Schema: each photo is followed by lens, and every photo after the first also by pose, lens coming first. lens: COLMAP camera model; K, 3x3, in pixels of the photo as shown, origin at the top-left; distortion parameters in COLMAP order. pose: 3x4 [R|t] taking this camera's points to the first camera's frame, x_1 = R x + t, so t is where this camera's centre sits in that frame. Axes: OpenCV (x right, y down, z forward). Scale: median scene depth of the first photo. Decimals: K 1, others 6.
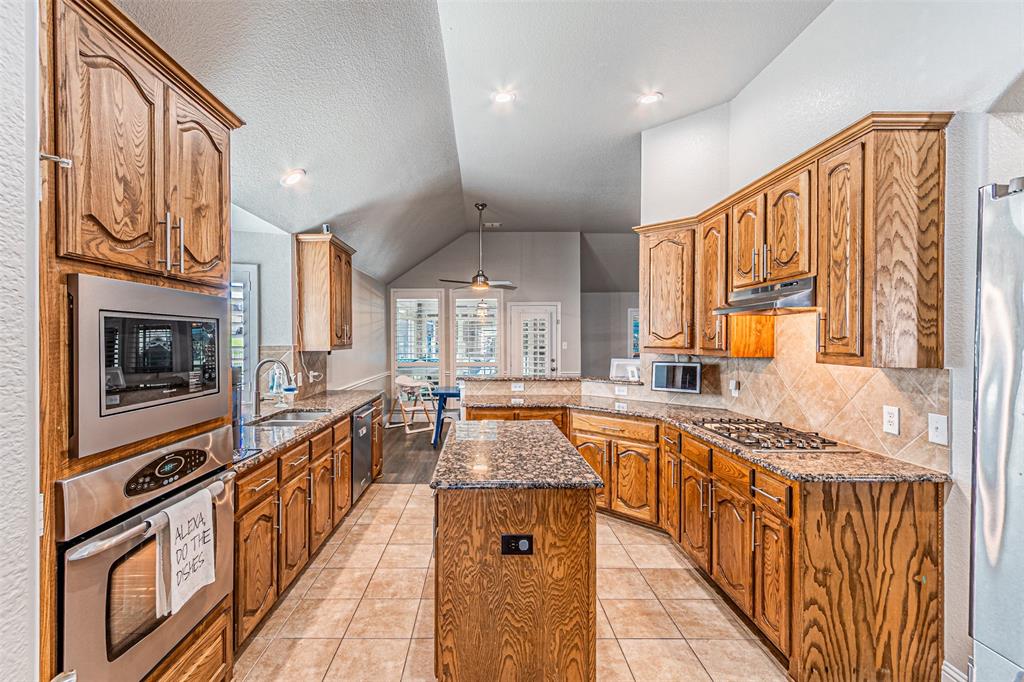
lens RADIAL K [[455.4, 0, 483.7], [0, 455.4, 337.2], [0, 0, 1]] dist [0.008510, -0.002393]
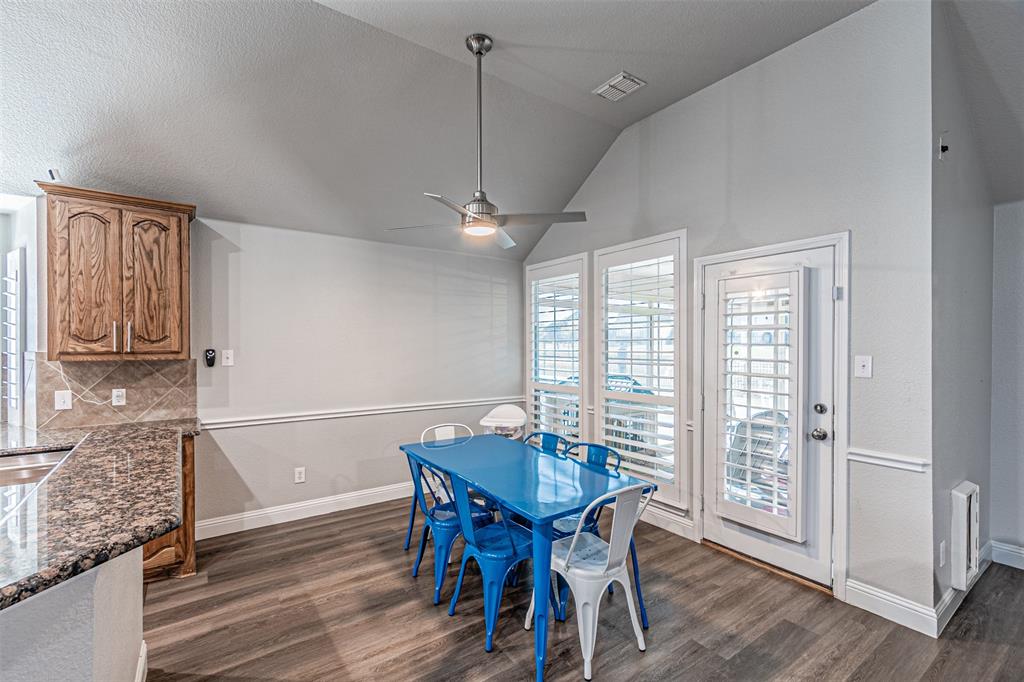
lens RADIAL K [[455.4, 0, 495.6], [0, 455.4, 346.4], [0, 0, 1]] dist [0.008510, -0.002393]
pose [[0.559974, 0.003054, -0.828505, 0.667799], [-0.000886, 0.999995, 0.003088, 0.006974], [0.828510, -0.000995, 0.559974, 1.351859]]
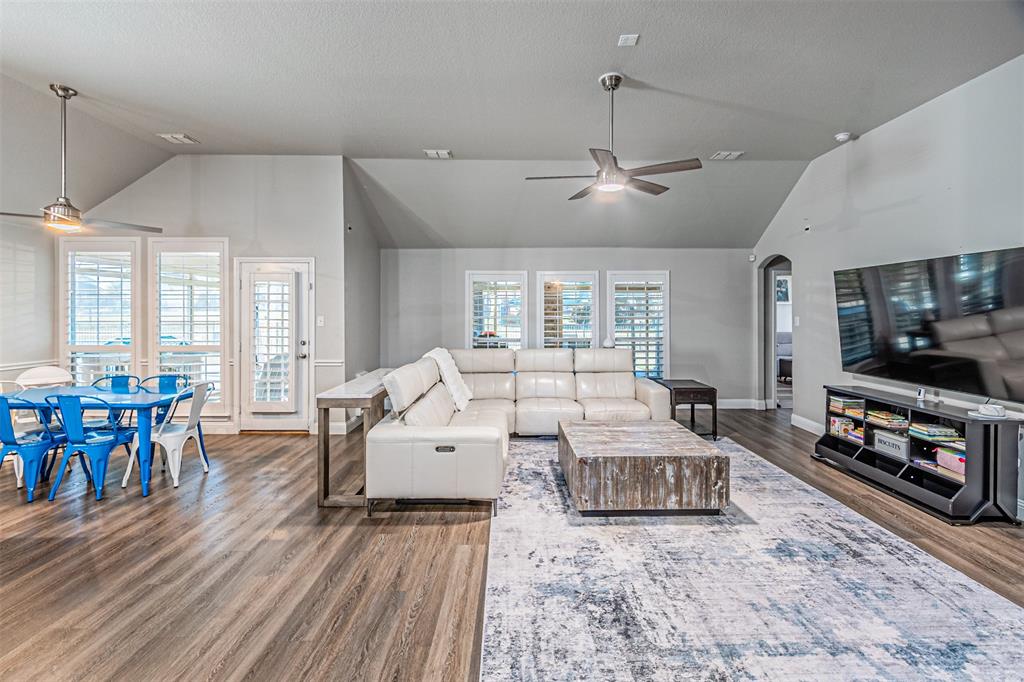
lens RADIAL K [[455.4, 0, 526.0], [0, 455.4, 313.7], [0, 0, 1]] dist [0.008510, -0.002393]
pose [[0.999878, 0.002315, 0.015449, 1.063781], [-0.002384, 0.999987, 0.004409, 0.006214], [-0.015439, -0.004445, 0.999871, 0.684643]]
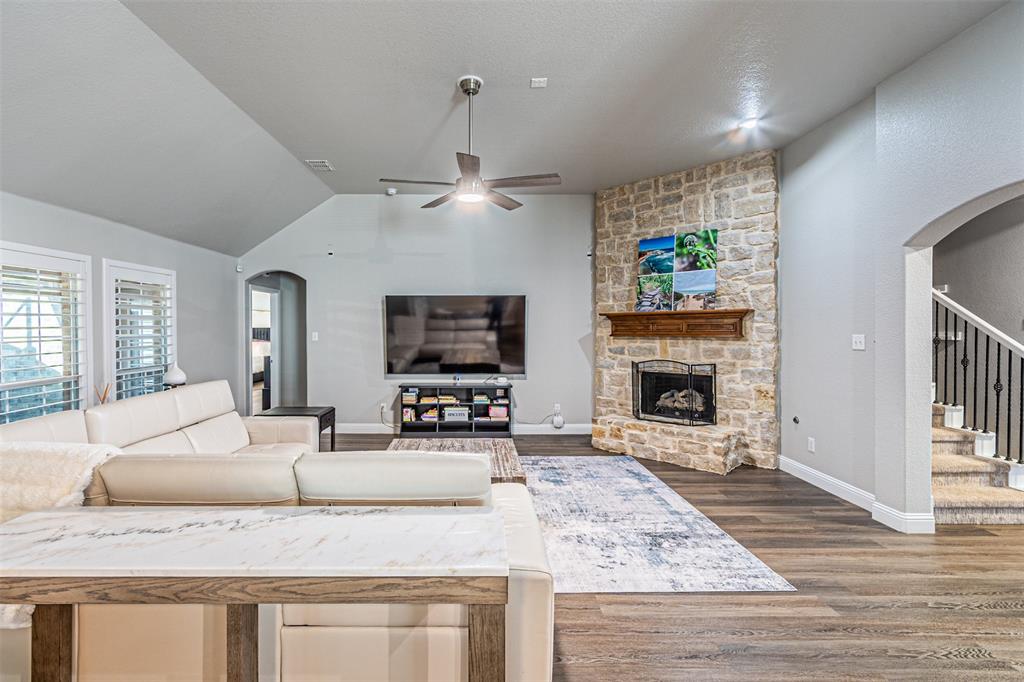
lens RADIAL K [[455.4, 0, 480.2], [0, 455.4, 331.3], [0, 0, 1]] dist [0.008510, -0.002393]
pose [[0.011923, -0.006655, 0.999907, 0.296550], [0.003739, 0.999971, 0.006611, 0.009607], [-0.999922, 0.003660, 0.011947, 1.668740]]
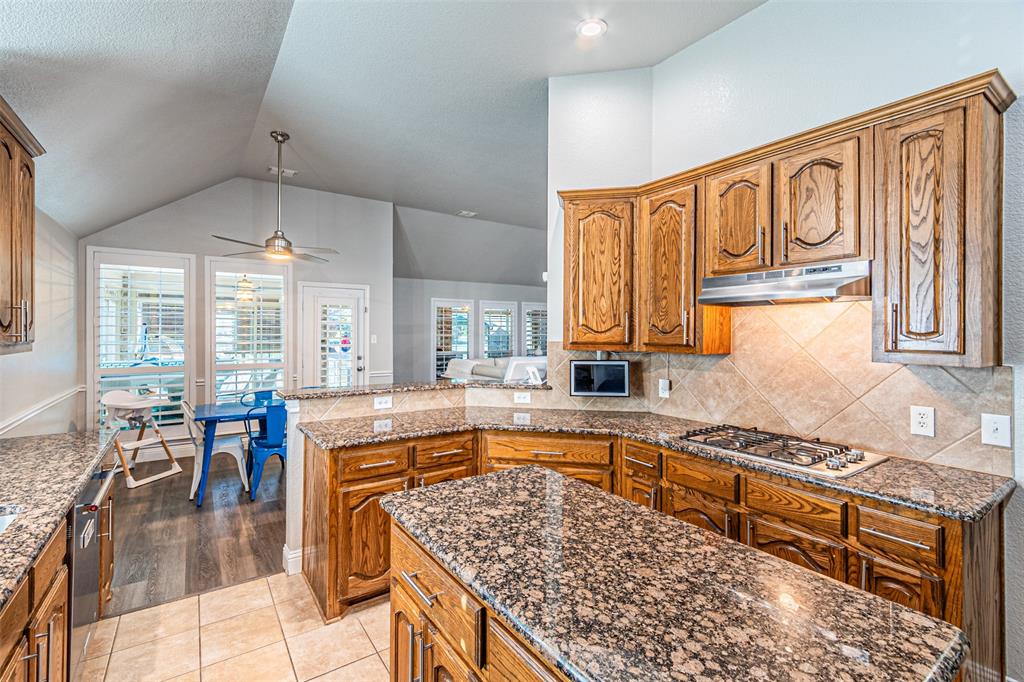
lens RADIAL K [[455.4, 0, 503.5], [0, 455.4, 329.0], [0, 0, 1]] dist [0.008510, -0.002393]
pose [[0.824100, 0.006783, 0.566404, -0.207849], [-0.006322, 0.999976, -0.002778, 0.000783], [-0.566409, -0.001291, 0.824123, 0.437286]]
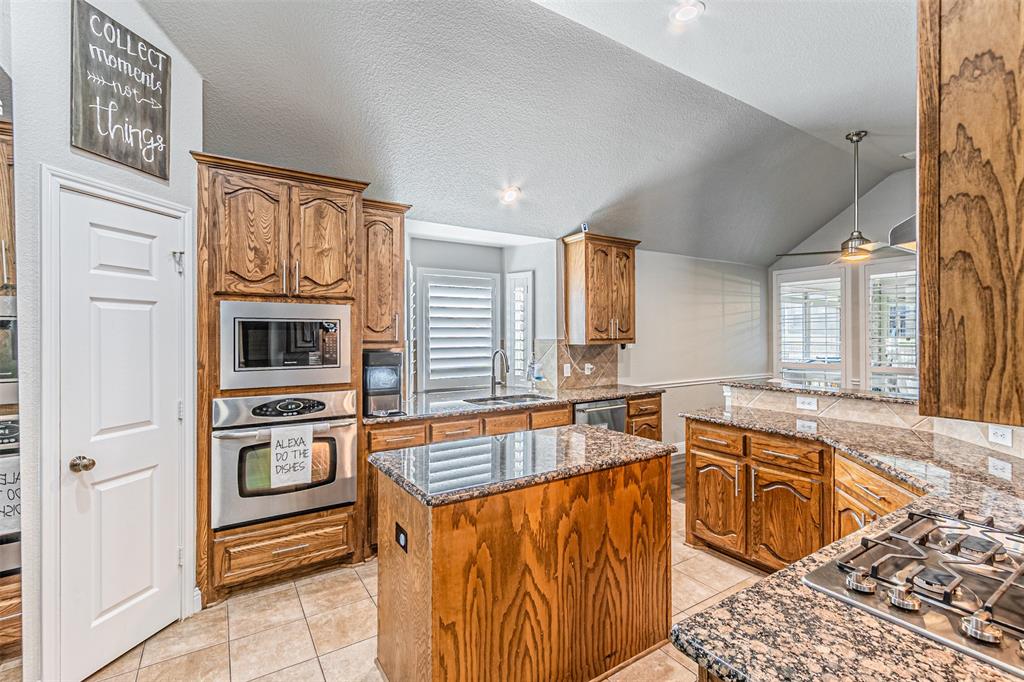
lens RADIAL K [[455.4, 0, 498.0], [0, 455.4, 335.3], [0, 0, 1]] dist [0.008510, -0.002393]
pose [[0.523391, -0.001477, -0.852092, 0.523840], [0.005837, 0.999981, 0.001851, 0.006770], [0.852073, -0.005942, 0.523390, 0.336330]]
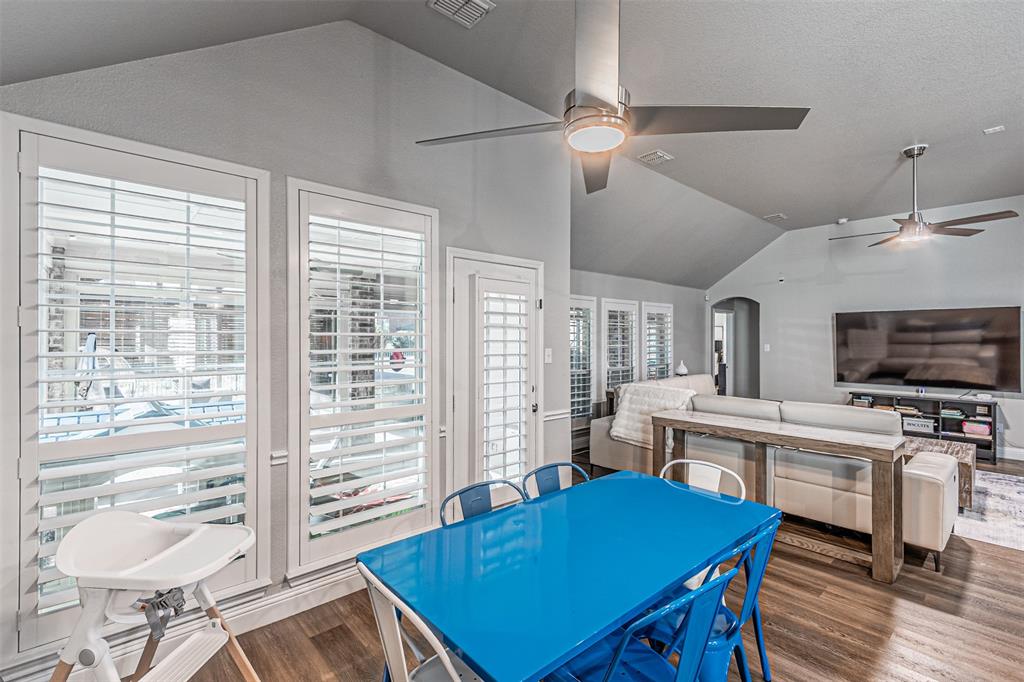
lens RADIAL K [[455.4, 0, 505.1], [0, 455.4, 336.7], [0, 0, 1]] dist [0.008510, -0.002393]
pose [[0.750671, 0.006798, 0.660641, -0.371700], [-0.000878, 0.999956, -0.009291, 0.006191], [-0.660675, 0.006394, 0.750644, 1.504819]]
